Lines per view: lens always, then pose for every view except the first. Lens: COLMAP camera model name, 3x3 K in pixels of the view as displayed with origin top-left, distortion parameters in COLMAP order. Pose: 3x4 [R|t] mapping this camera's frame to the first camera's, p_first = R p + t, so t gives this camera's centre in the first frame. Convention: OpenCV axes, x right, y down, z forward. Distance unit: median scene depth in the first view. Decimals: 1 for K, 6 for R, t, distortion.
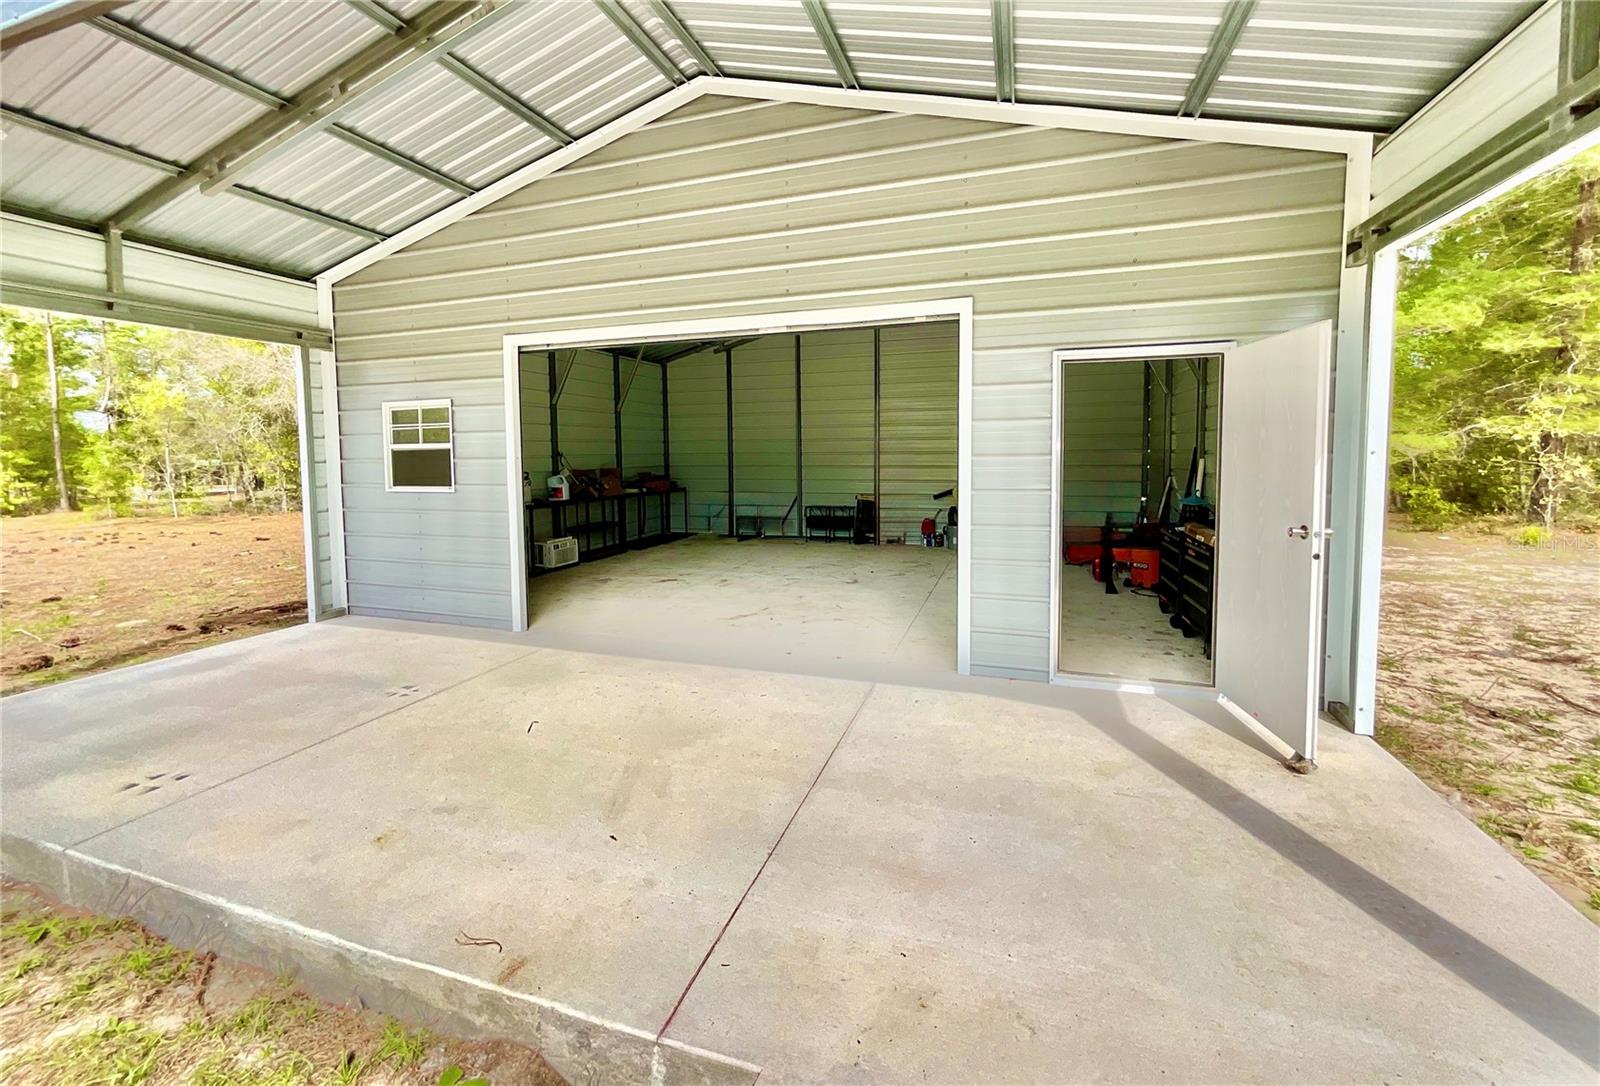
lens RADIAL K [[652.7, 0, 801.8], [0, 652.7, 486.7], [0, 0, 1]] dist [0.004955, 0.000324]
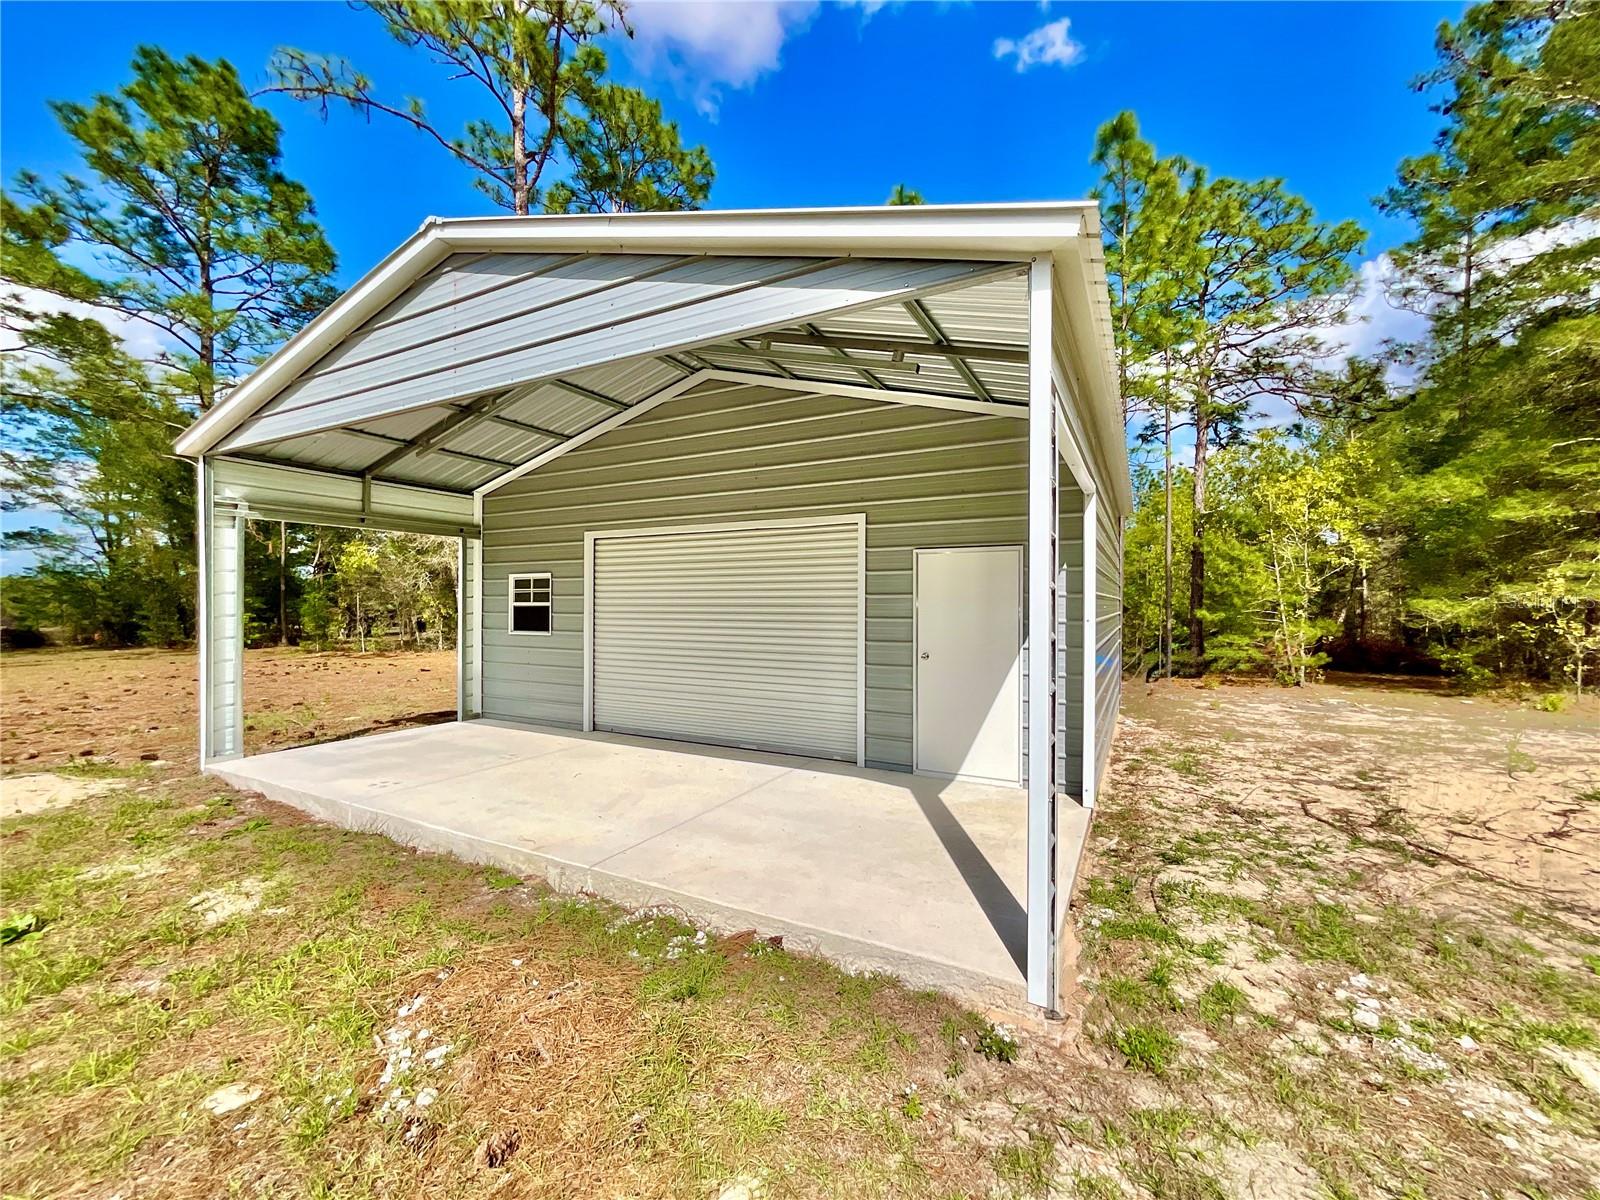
lens RADIAL K [[645.9, 0, 800.6], [0, 645.9, 600.4], [0, 0, 1]] dist [-0.002559, -0.000092]
pose [[0.987354, 0.012359, -0.158047, 0.235314], [-0.021601, 0.998146, -0.056897, 0.000516], [0.157051, 0.059591, 0.985791, -0.325941]]
